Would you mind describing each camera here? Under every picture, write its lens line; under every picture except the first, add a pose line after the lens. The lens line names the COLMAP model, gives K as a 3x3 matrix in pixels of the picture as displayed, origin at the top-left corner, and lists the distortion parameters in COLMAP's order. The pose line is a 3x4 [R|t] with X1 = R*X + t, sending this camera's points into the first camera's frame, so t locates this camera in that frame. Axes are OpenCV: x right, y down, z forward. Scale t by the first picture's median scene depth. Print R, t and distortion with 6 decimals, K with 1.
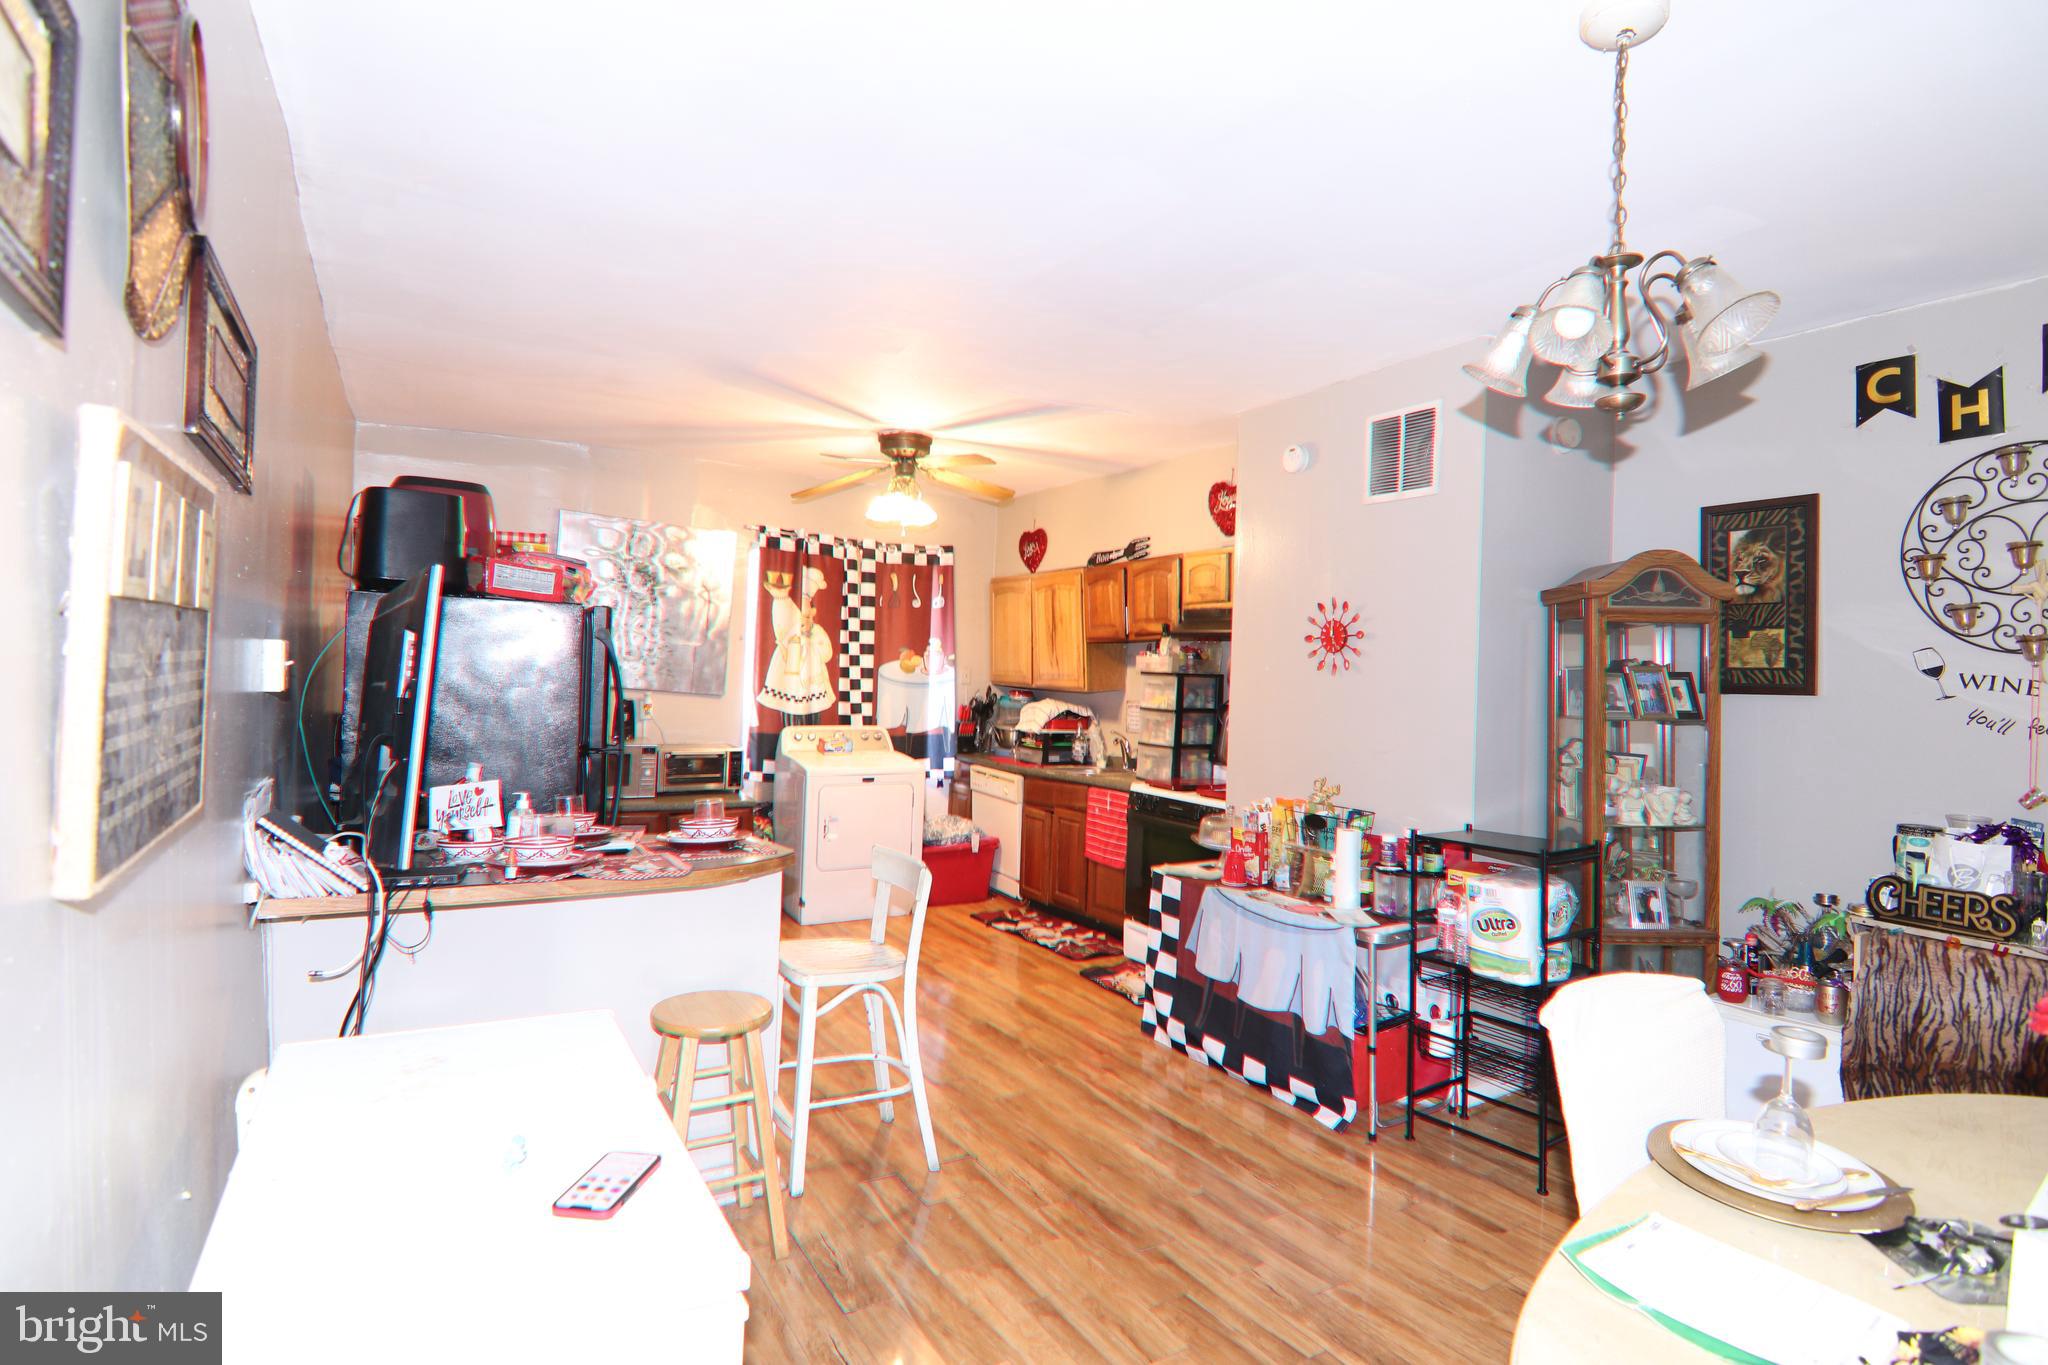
lens RADIAL K [[1027.2, 0, 1027.8], [0, 1027.2, 676.8], [0, 0, 1]] dist [-0.007286, -0.010413]
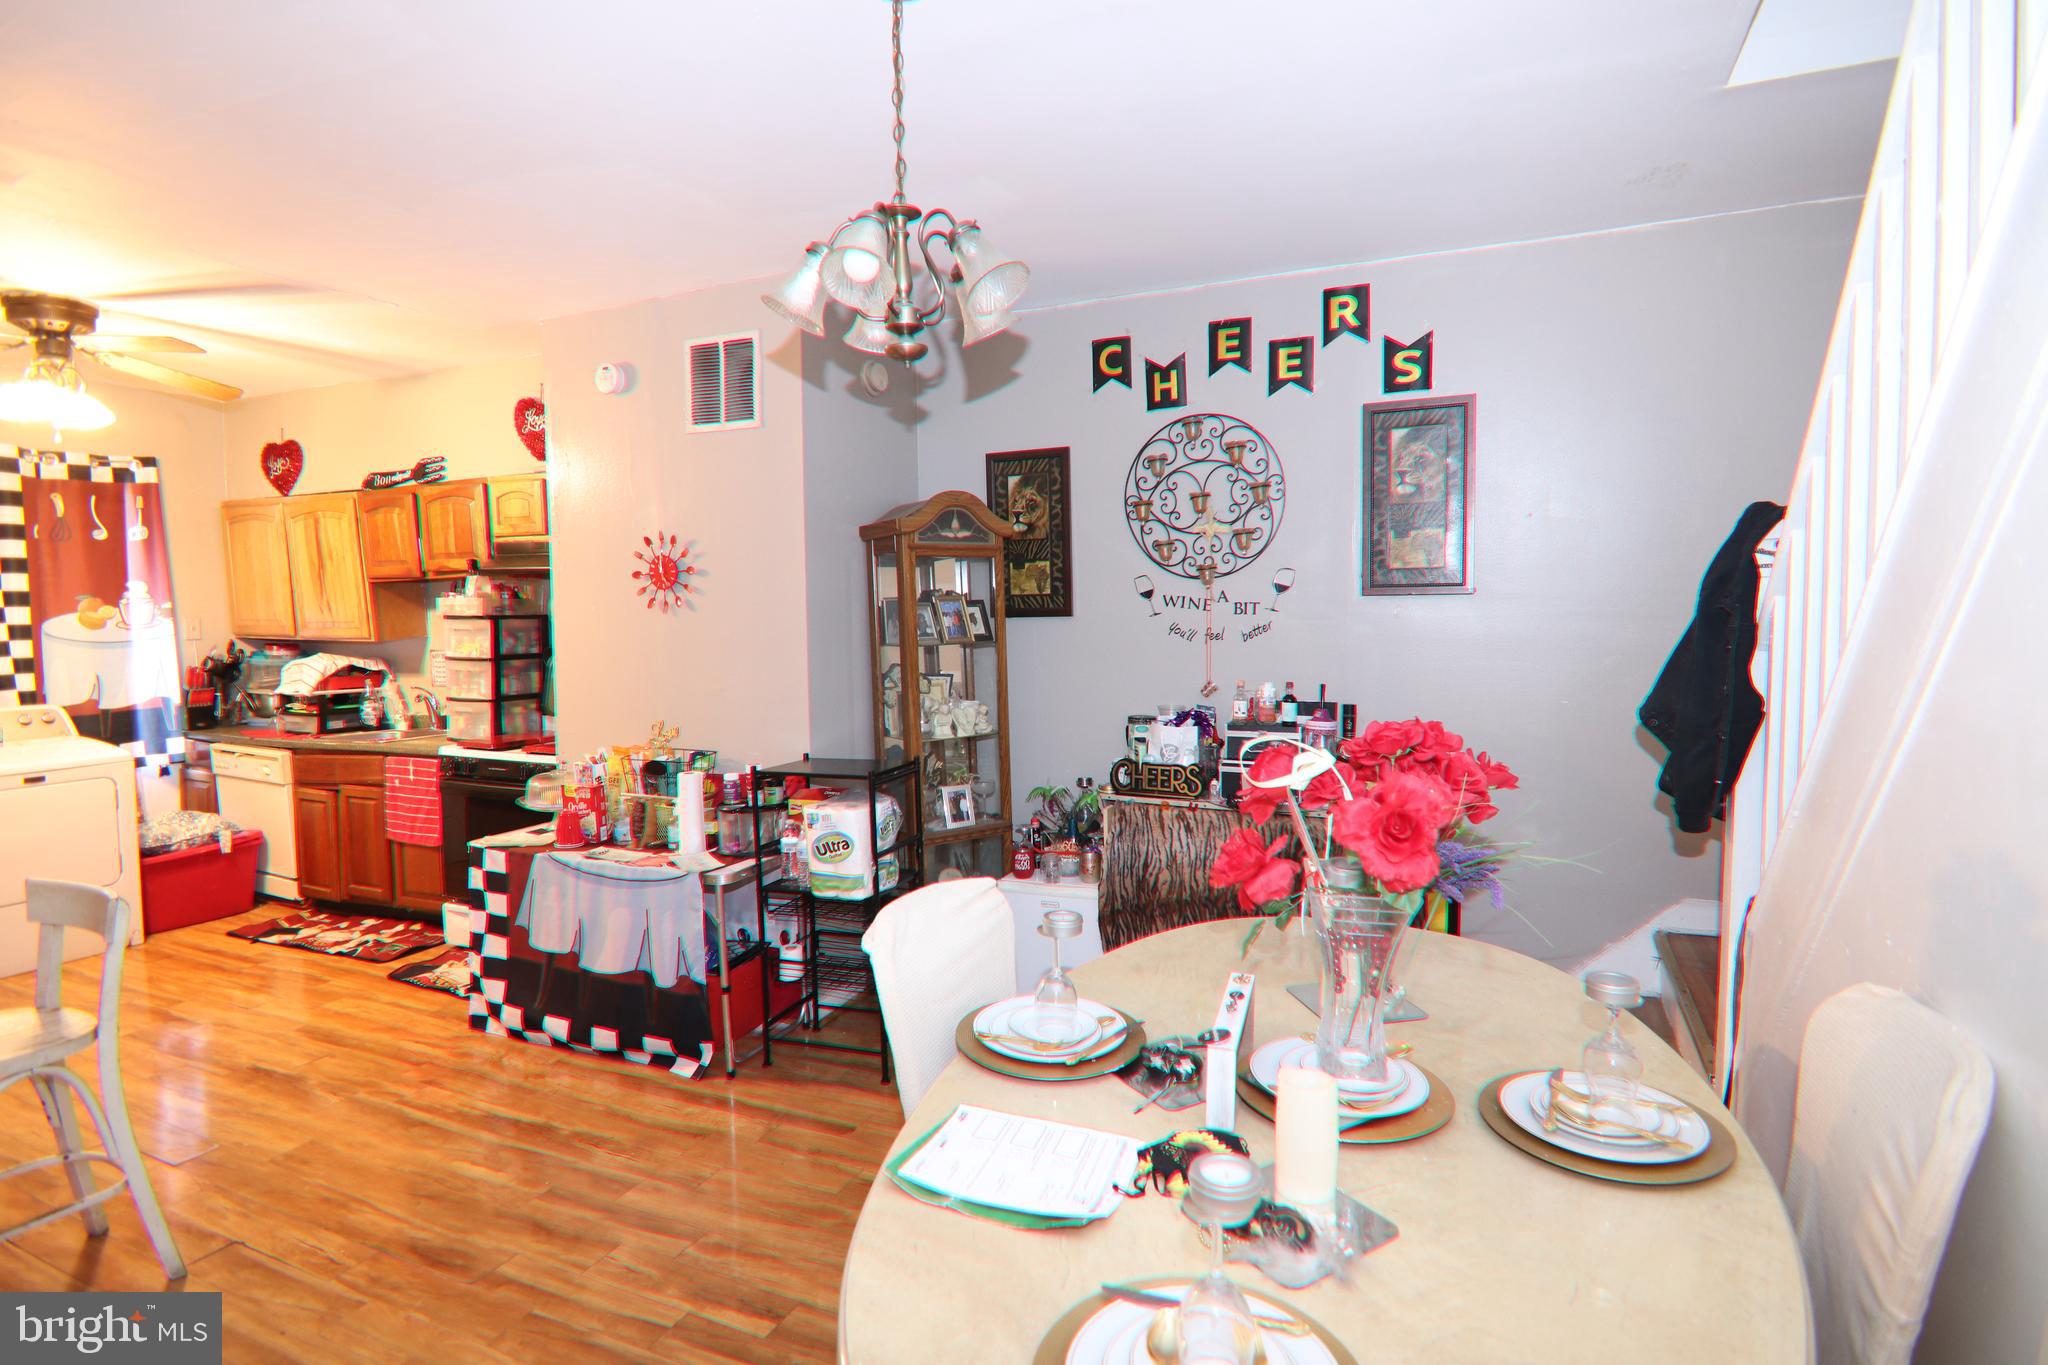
lens RADIAL K [[1027.2, 0, 1027.8], [0, 1027.2, 676.8], [0, 0, 1]] dist [-0.007286, -0.010413]
pose [[0.819523, -0.072566, 0.568434, 0.030706], [0.033689, 0.996335, 0.078622, -0.007443], [-0.572056, -0.045282, 0.818964, 0.027401]]
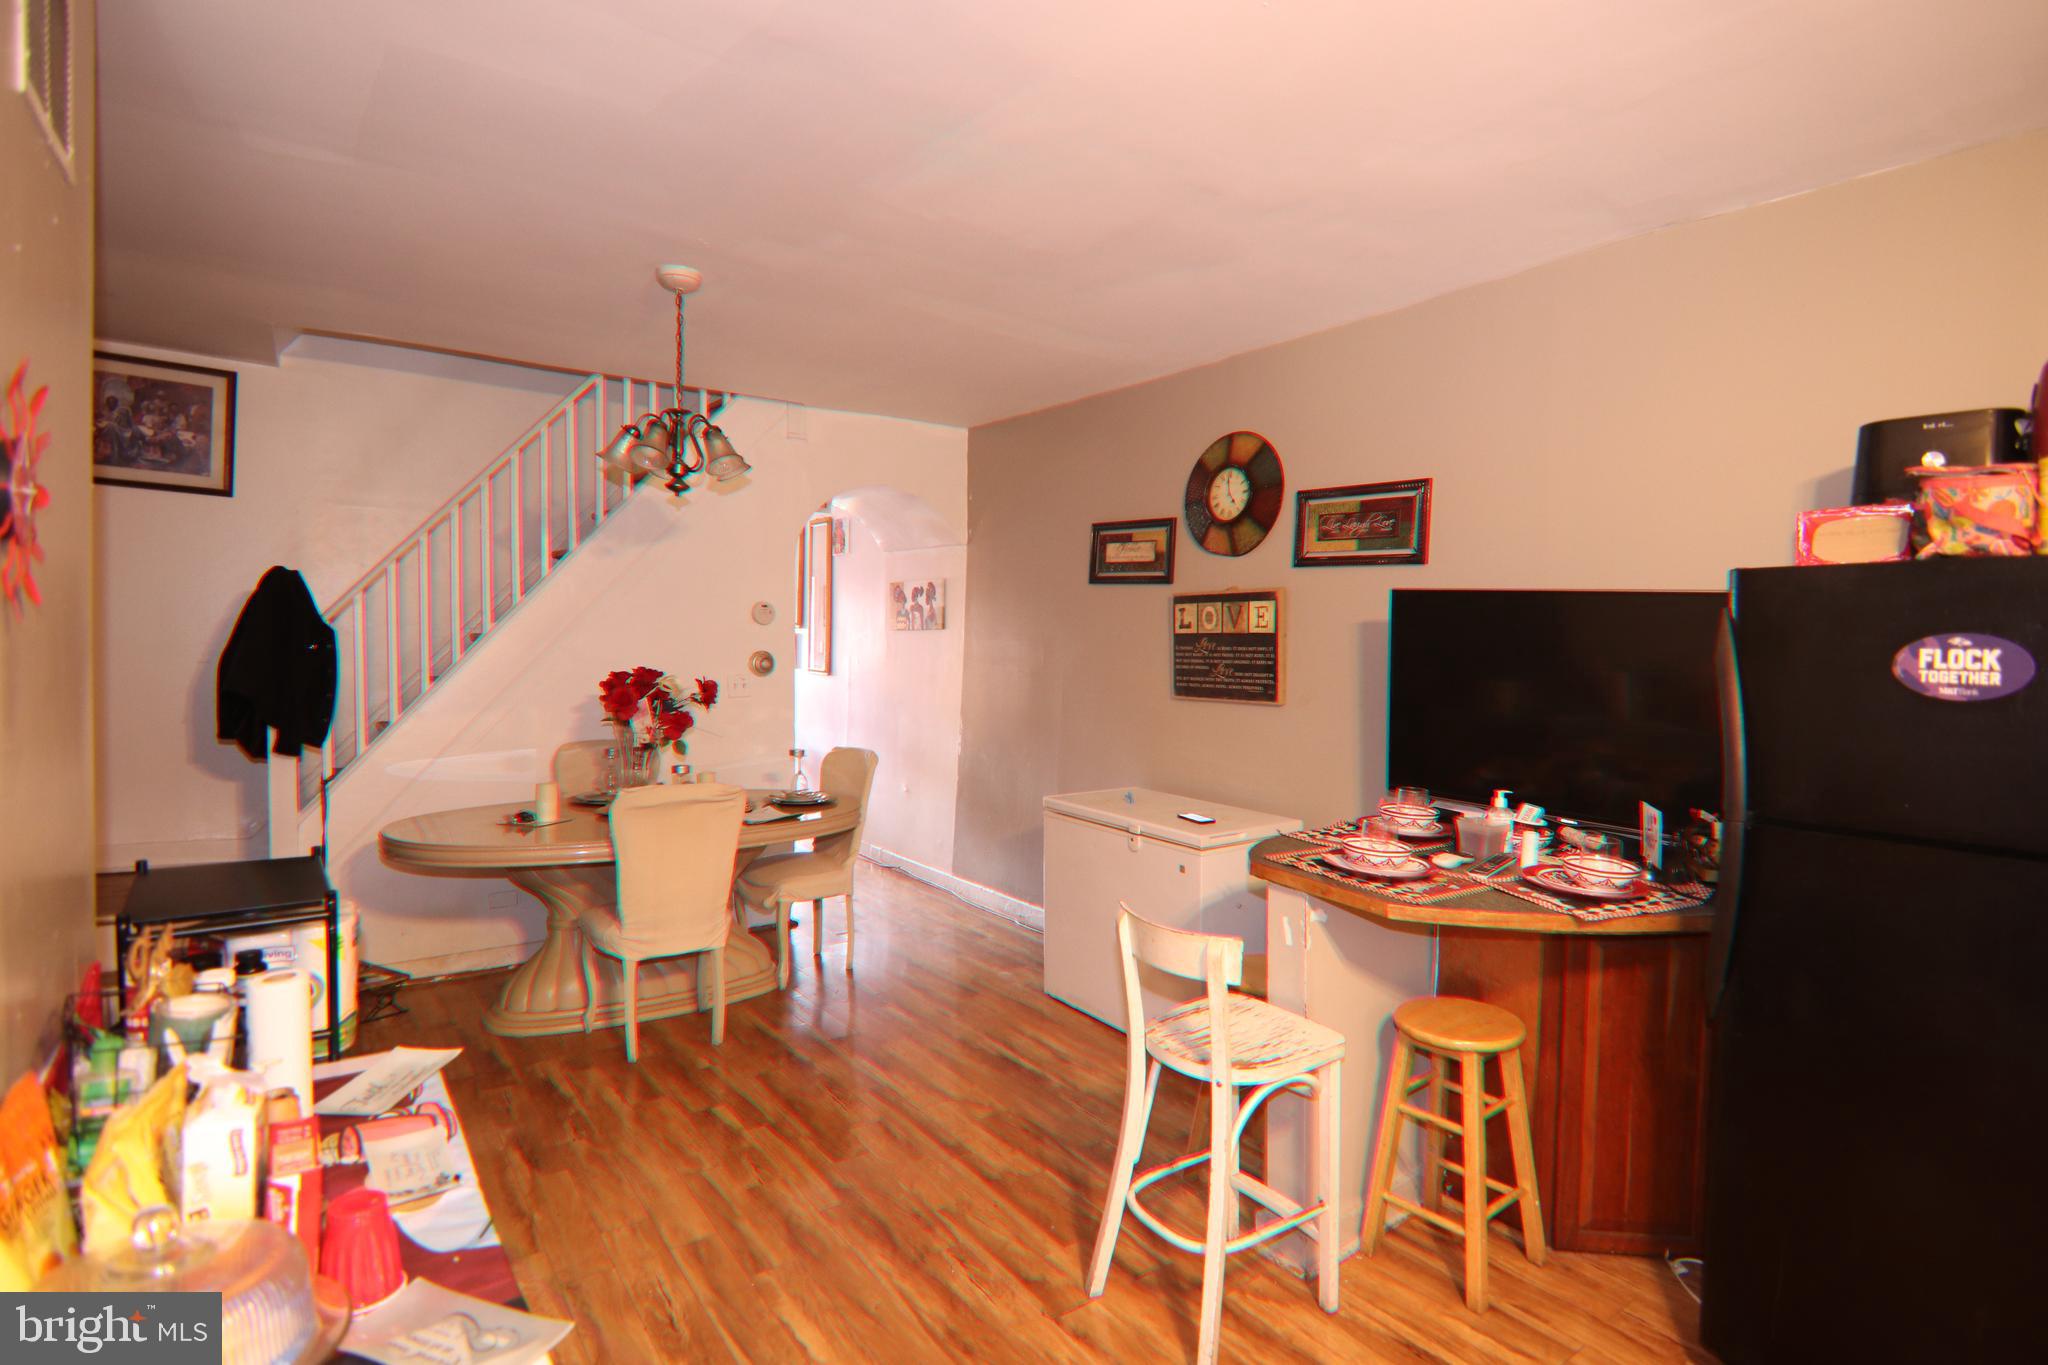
lens RADIAL K [[1027.2, 0, 1027.8], [0, 1027.2, 676.8], [0, 0, 1]] dist [-0.007286, -0.010413]
pose [[-0.996432, -0.032308, -0.077977, 0.029387], [-0.035209, 0.998727, 0.036125, -0.005609], [0.076710, 0.038741, -0.996300, 1.535326]]
